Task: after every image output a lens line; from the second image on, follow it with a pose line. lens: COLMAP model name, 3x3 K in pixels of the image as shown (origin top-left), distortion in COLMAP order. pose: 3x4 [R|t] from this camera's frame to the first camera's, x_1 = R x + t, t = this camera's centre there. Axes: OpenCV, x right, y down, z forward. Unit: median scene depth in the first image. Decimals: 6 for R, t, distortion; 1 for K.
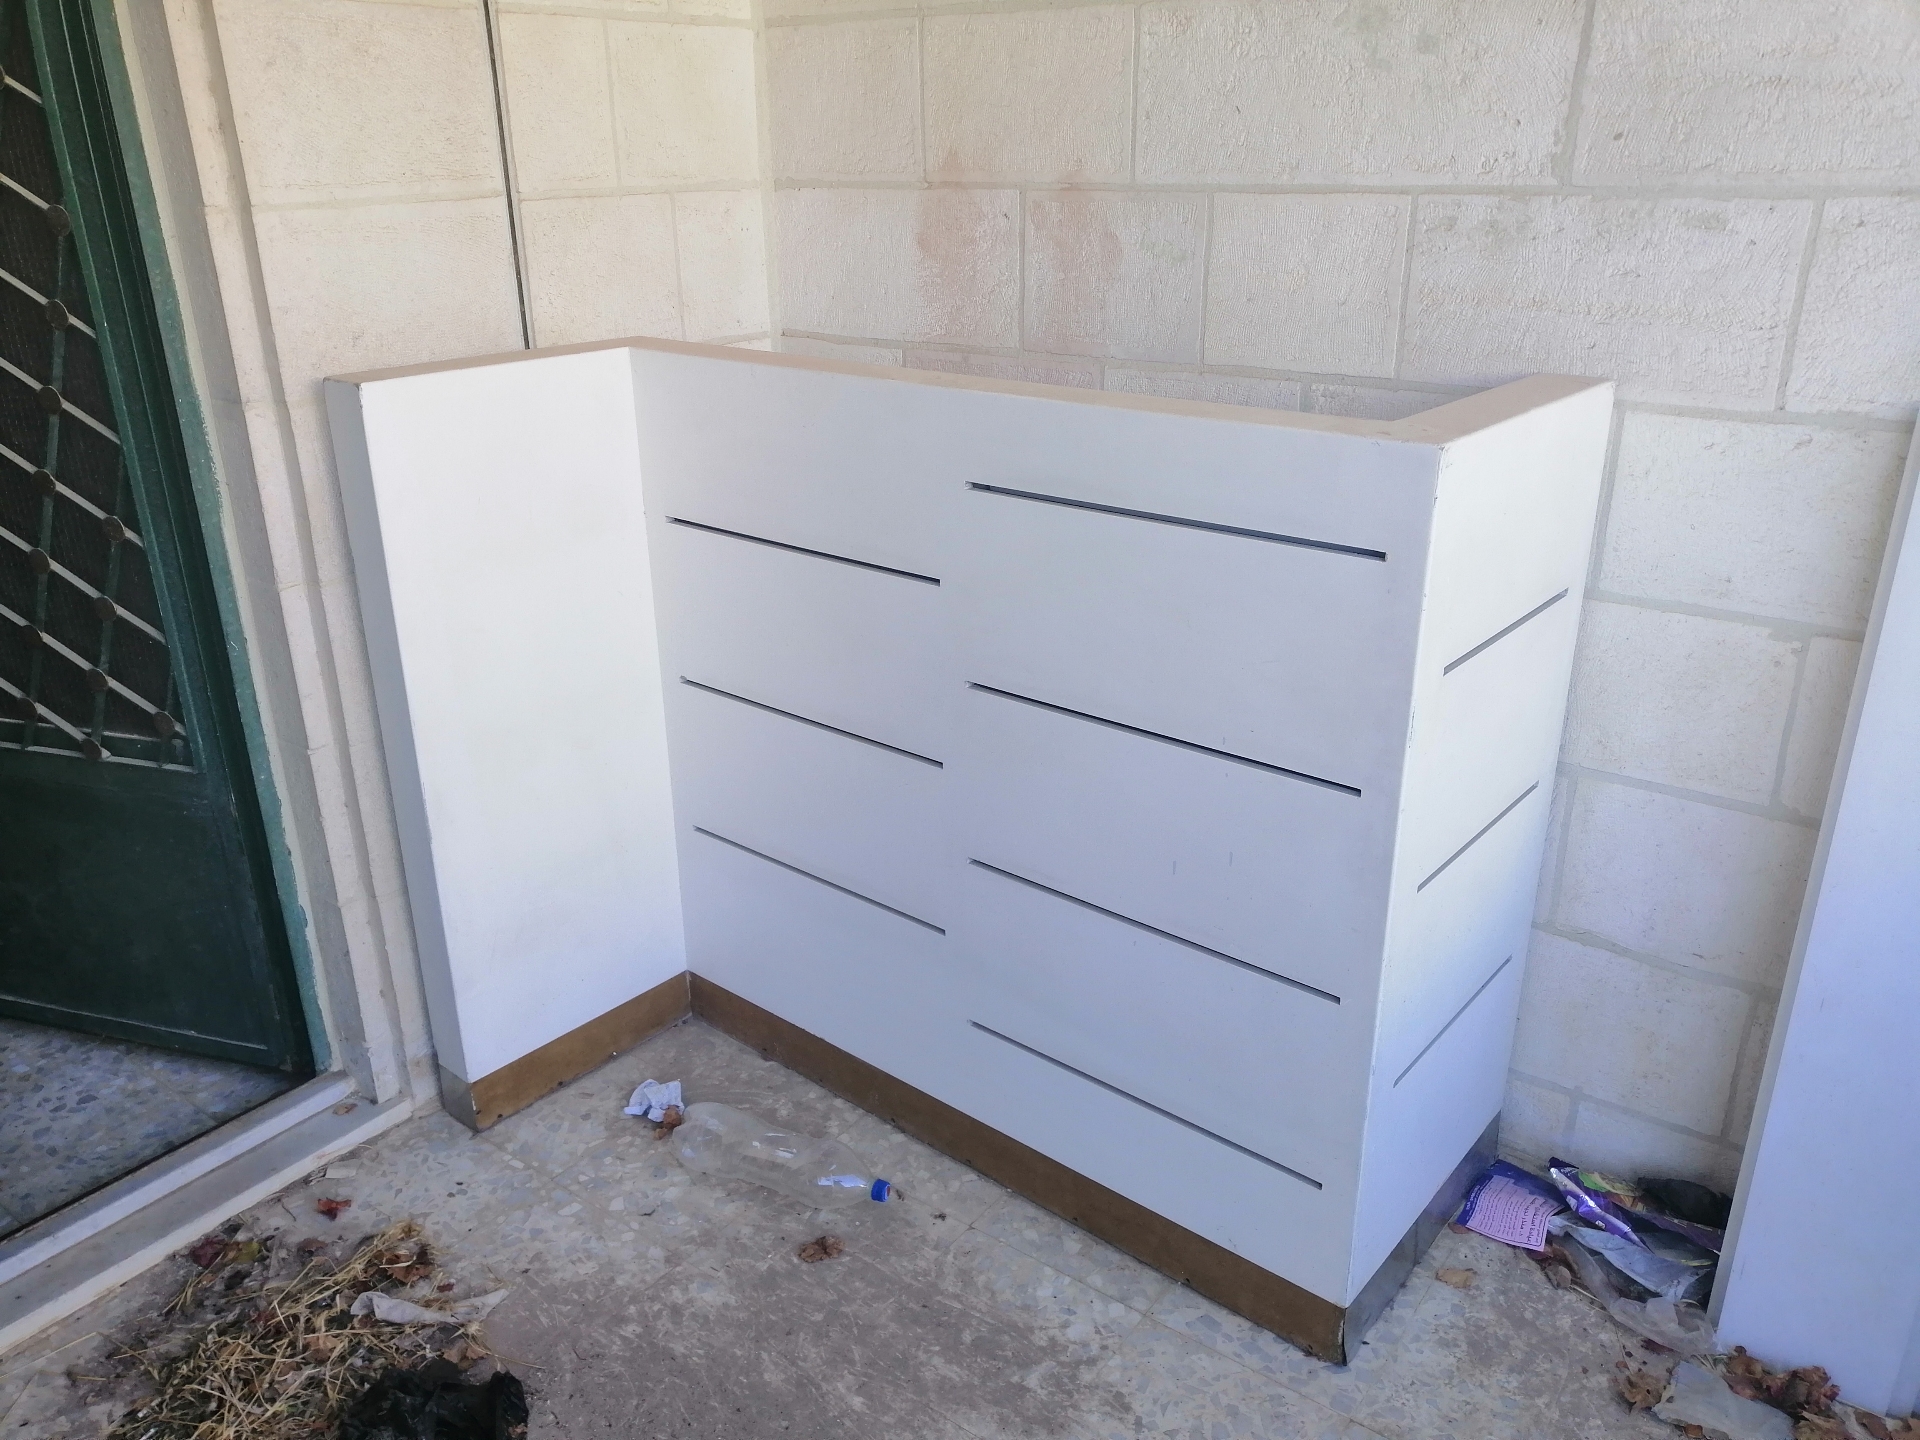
lens RADIAL K [[1460.6, 0, 1023.6], [0, 1460.6, 719.4], [0, 0, 1]] dist [0.007863, 0.031546]
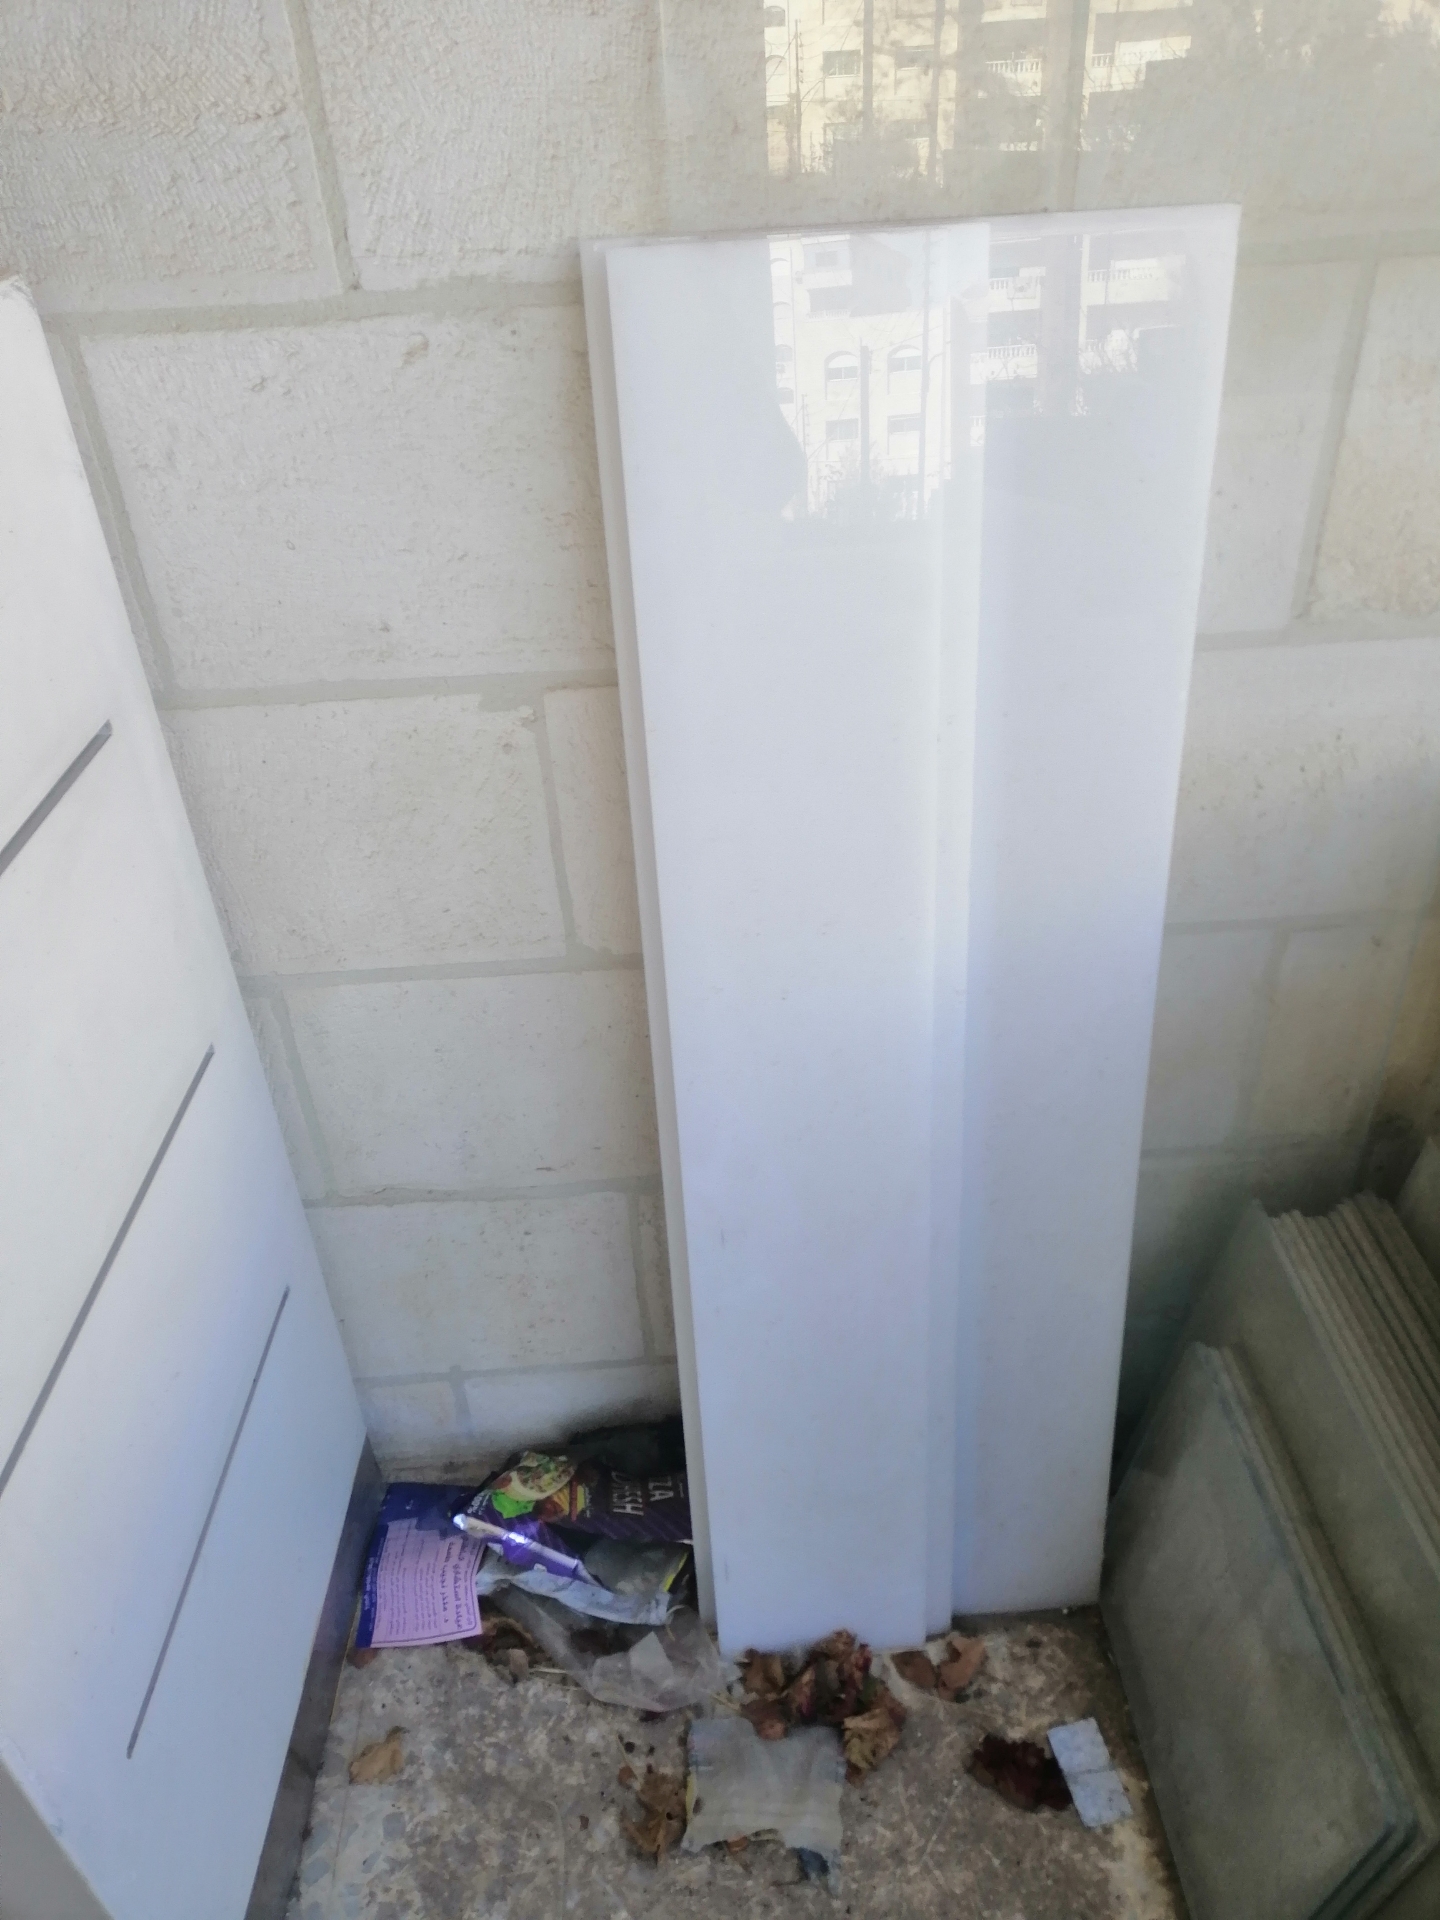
lens RADIAL K [[1426.8, 0, 727.2], [0, 1426.8, 972.5], [0, 0, 1]] dist [0.005652, 0.014336]
pose [[0.794249, -0.387922, 0.467638, 0.270788], [0.264341, 0.913617, 0.308914, -0.104704], [-0.547077, -0.121739, 0.828183, 0.450289]]
